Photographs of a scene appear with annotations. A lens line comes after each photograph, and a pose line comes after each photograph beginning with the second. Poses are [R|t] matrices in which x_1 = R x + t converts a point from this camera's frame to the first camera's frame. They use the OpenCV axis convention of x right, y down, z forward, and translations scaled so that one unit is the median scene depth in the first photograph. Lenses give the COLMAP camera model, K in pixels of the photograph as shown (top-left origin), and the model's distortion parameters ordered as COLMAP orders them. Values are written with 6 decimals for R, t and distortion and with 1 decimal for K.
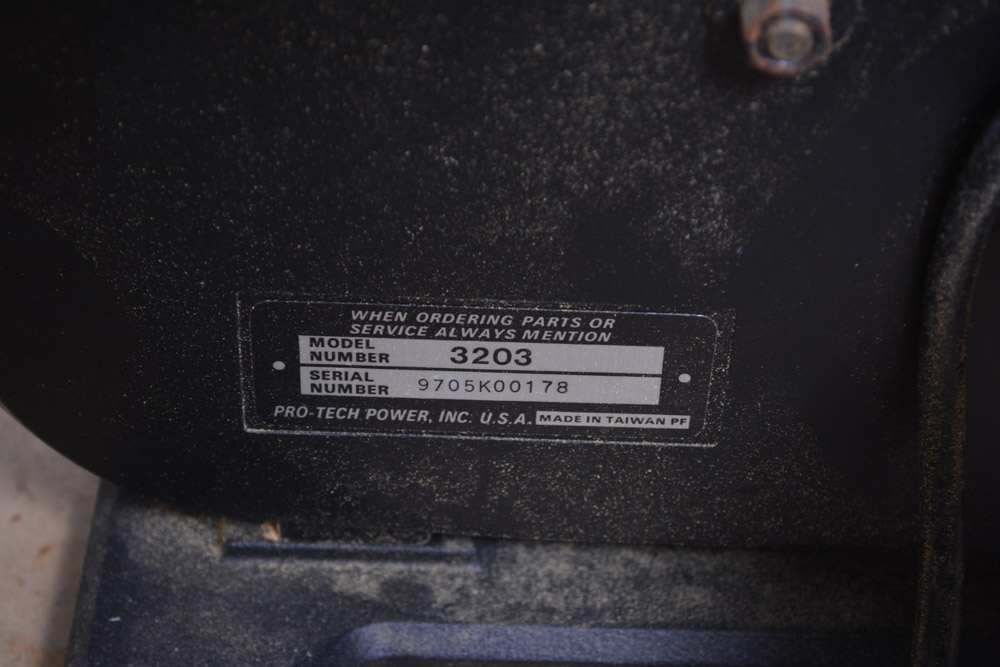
lens RADIAL K [[2294.9, 0, 500.0], [0, 2294.9, 333.5], [0, 0, 1]] dist [0.057089, -0.084924]
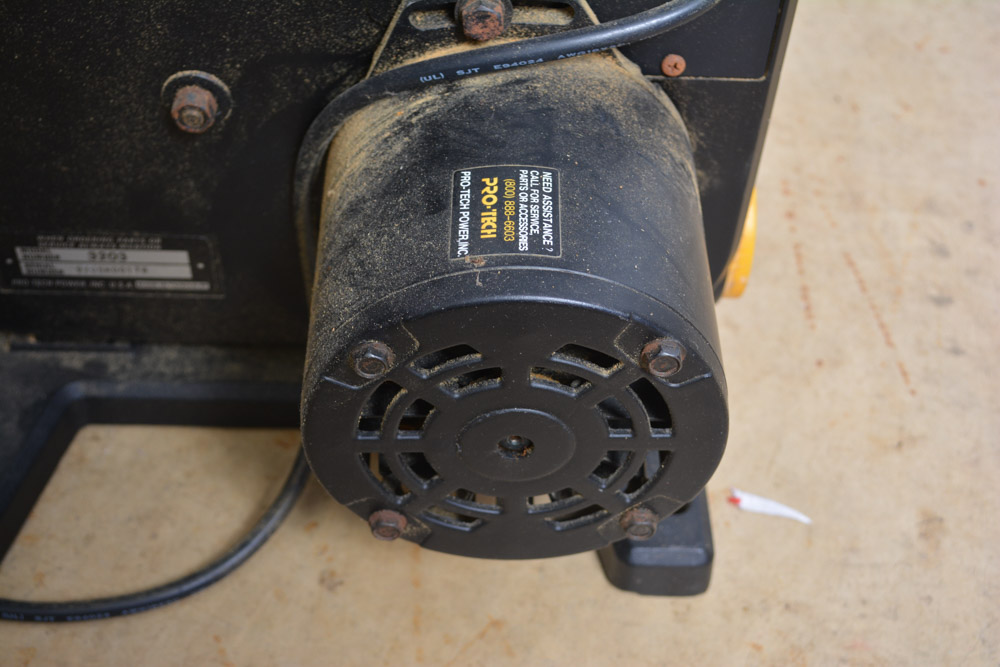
lens RADIAL K [[1481.7, 0, 500.0], [0, 1481.7, 333.5], [0, 0, 1]] dist [-0.024627, 0.036594]
pose [[0.999649, -0.008718, 0.025017, 0.329177], [0.006468, 0.996041, 0.088654, -0.038411], [-0.025691, -0.088461, 0.995748, -0.386187]]
